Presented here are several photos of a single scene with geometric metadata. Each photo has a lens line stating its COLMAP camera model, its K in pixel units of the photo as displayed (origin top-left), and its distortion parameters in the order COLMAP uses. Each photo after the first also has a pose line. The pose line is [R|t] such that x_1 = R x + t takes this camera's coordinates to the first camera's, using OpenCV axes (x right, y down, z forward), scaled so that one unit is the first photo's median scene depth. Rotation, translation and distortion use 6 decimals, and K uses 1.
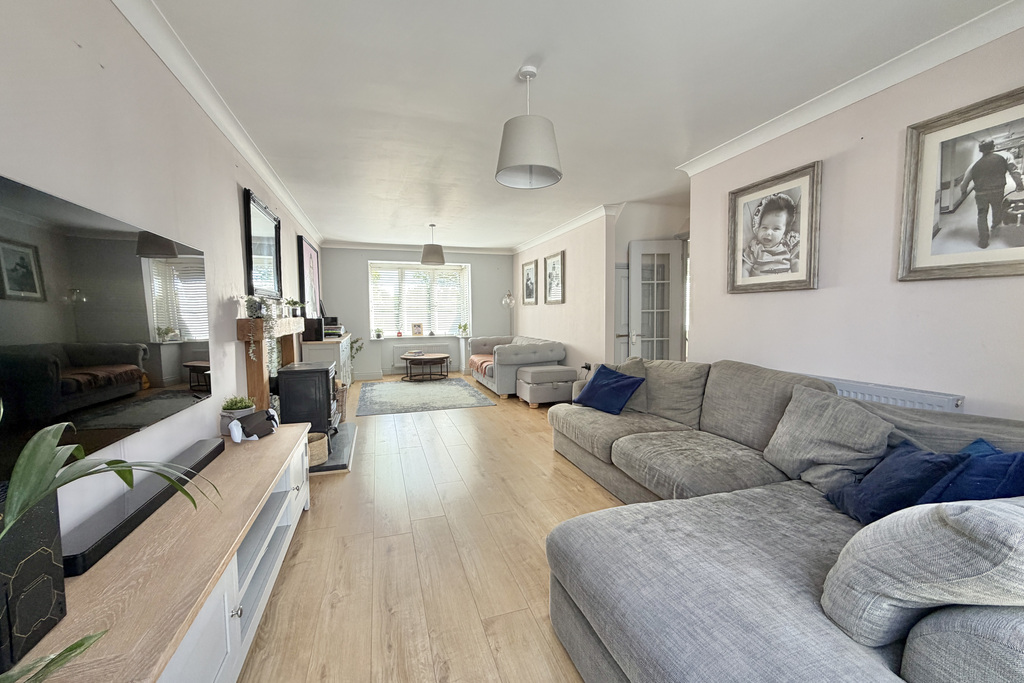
lens RADIAL K [[406.9, 0, 511.2], [0, 406.9, 339.6], [0, 0, 1]] dist [-0.007033, 0.000503]
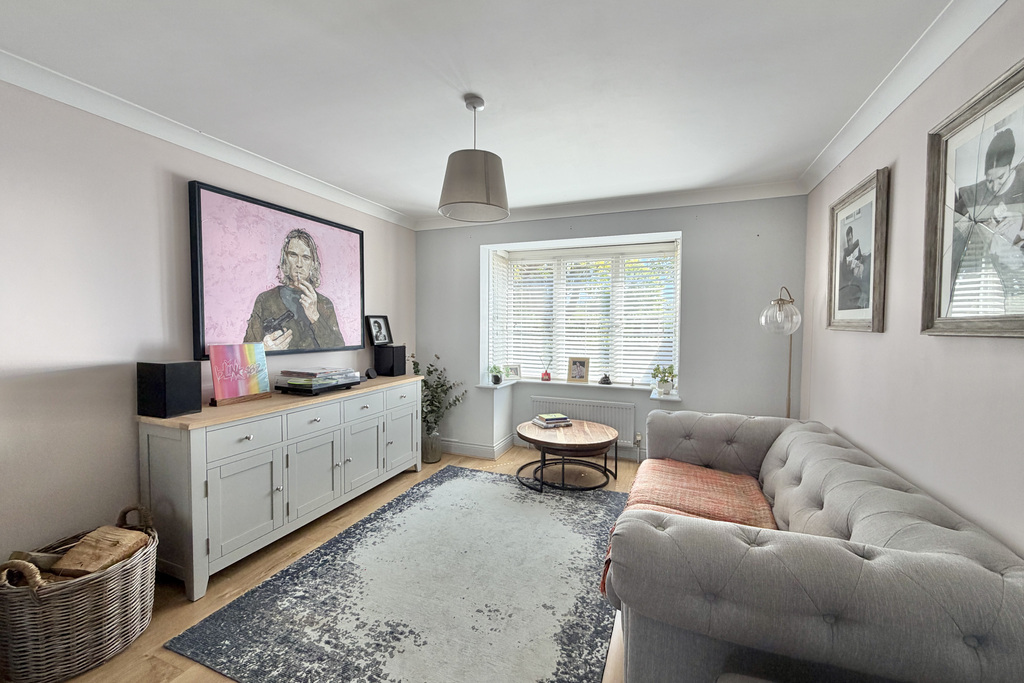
lens RADIAL K [[406.9, 0, 511.4], [0, 406.9, 339.7], [0, 0, 1]] dist [-0.007033, 0.000503]
pose [[0.763747, 0.037637, -0.644418, 0.045654], [-0.056909, 0.998338, -0.009139, -0.059684], [0.643003, 0.043653, 0.764619, 0.590790]]
